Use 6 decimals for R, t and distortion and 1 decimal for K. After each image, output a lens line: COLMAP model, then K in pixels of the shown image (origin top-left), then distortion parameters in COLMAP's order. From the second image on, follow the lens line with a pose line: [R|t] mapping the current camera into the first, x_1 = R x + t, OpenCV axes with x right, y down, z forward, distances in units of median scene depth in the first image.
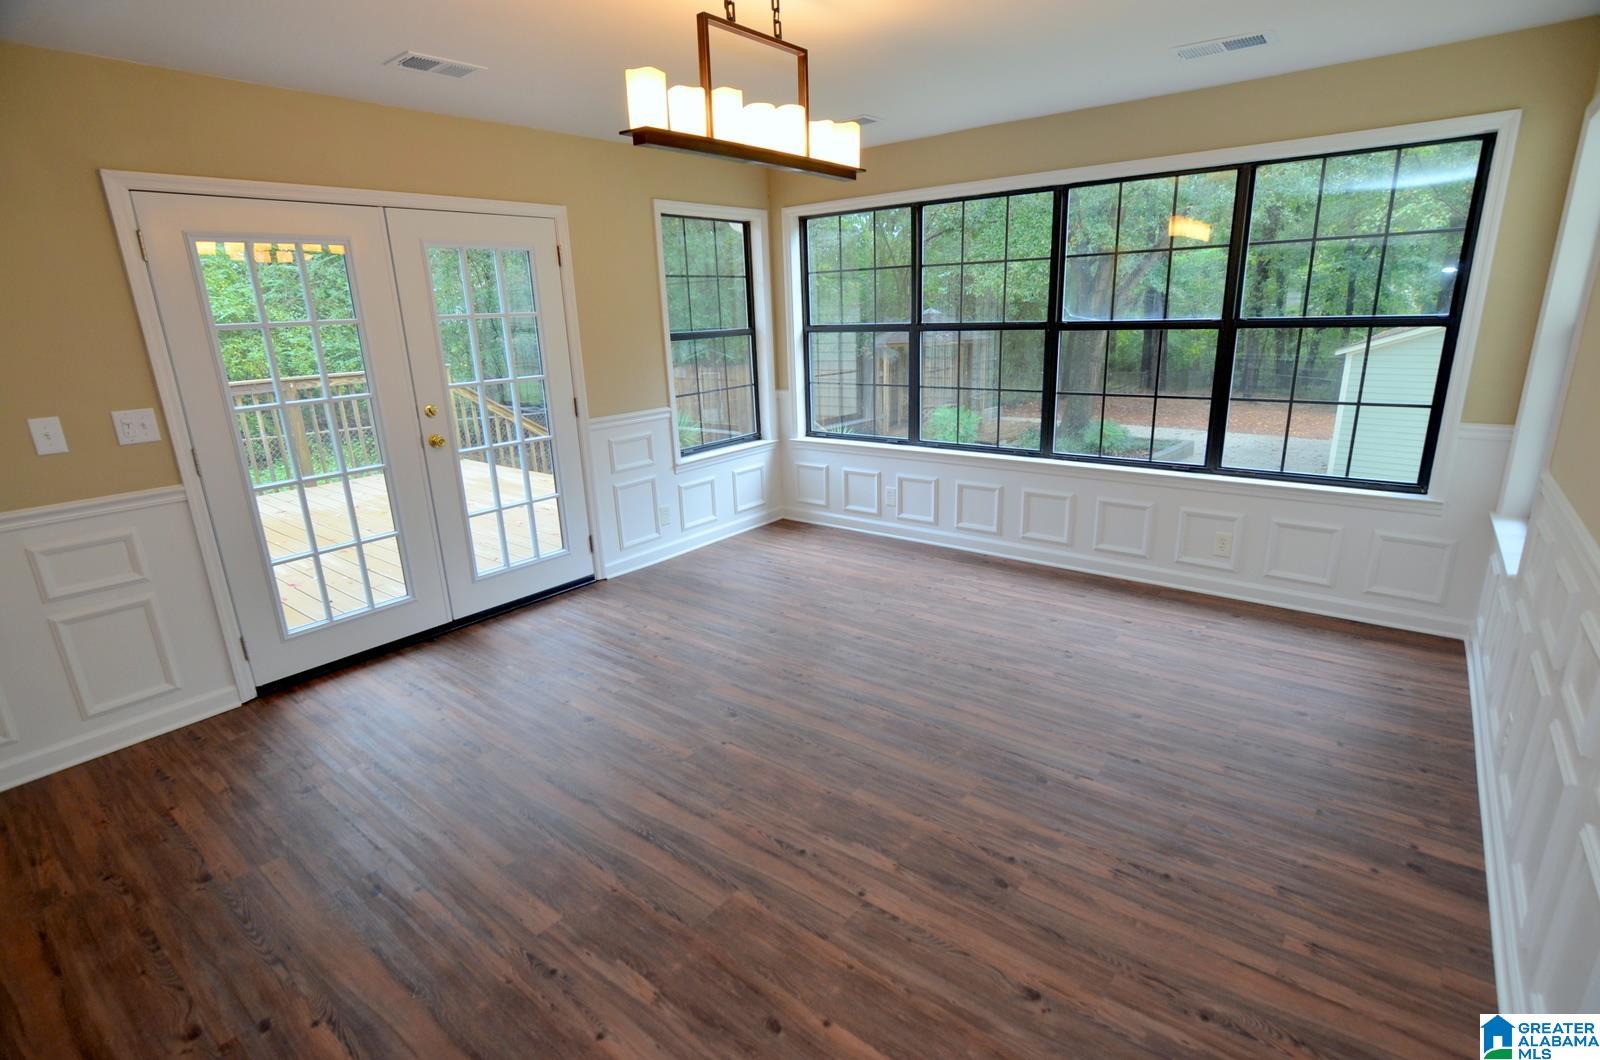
lens RADIAL K [[776.5, 0, 801.5], [0, 776.5, 537.7], [0, 0, 1]] dist [-0.025165, 0.005975]
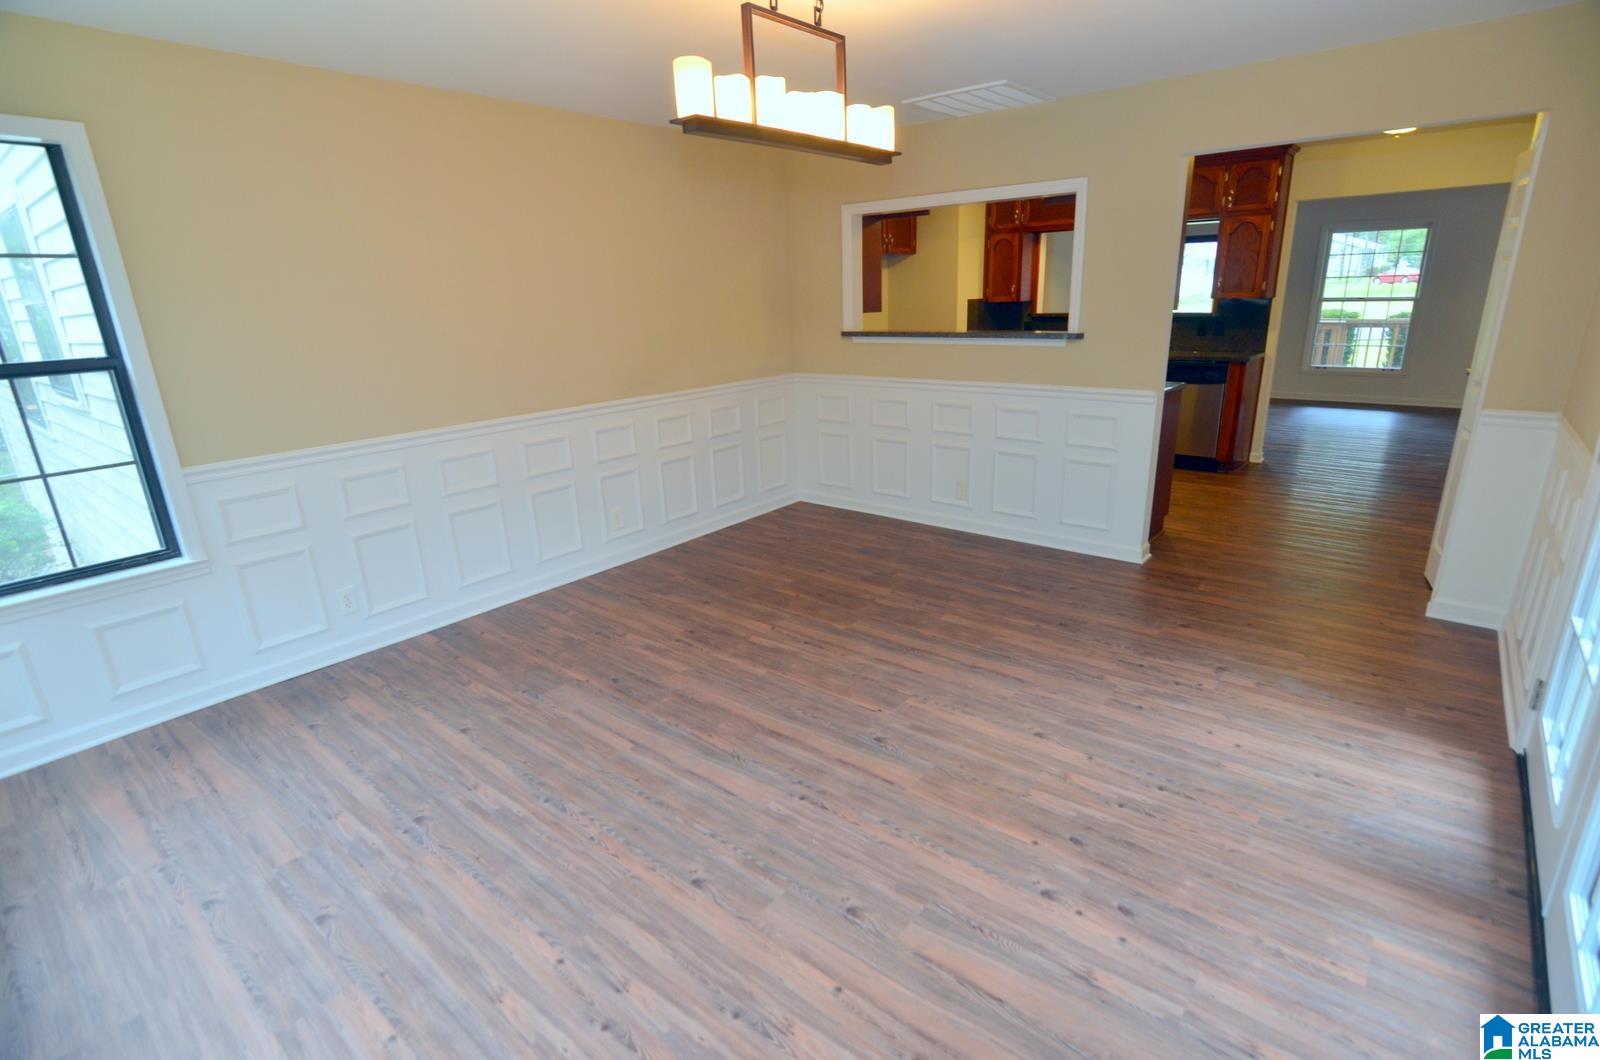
lens RADIAL K [[776.5, 0, 806.9], [0, 776.5, 540.4], [0, 0, 1]] dist [-0.025165, 0.005975]
pose [[-0.997471, 0.061073, 0.036363, -0.052990], [0.070942, 0.823747, 0.562501, -0.484909], [0.004400, 0.563658, -0.825996, 1.648379]]
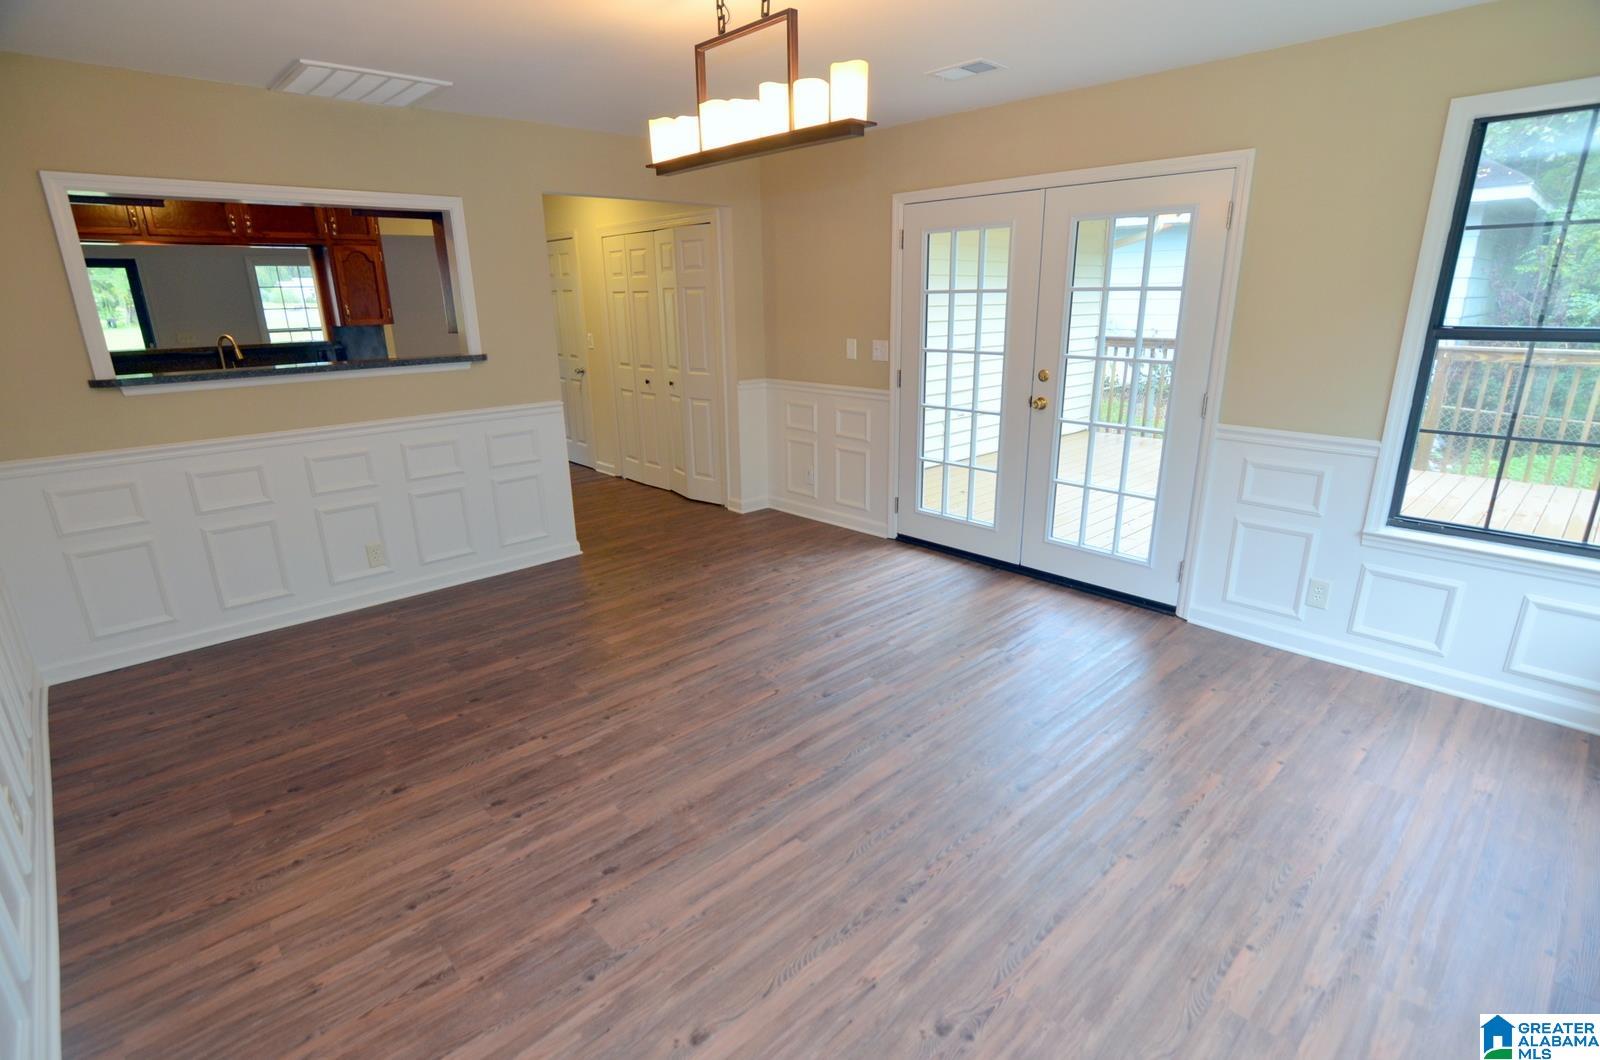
lens RADIAL K [[776.5, 0, 798.6], [0, 776.5, 535.5], [0, 0, 1]] dist [-0.025165, 0.005975]
pose [[-0.138614, 0.326601, -0.934943, 0.817715], [-0.264042, 0.897696, 0.352737, -0.315799], [0.954499, 0.295758, -0.038197, 0.962900]]
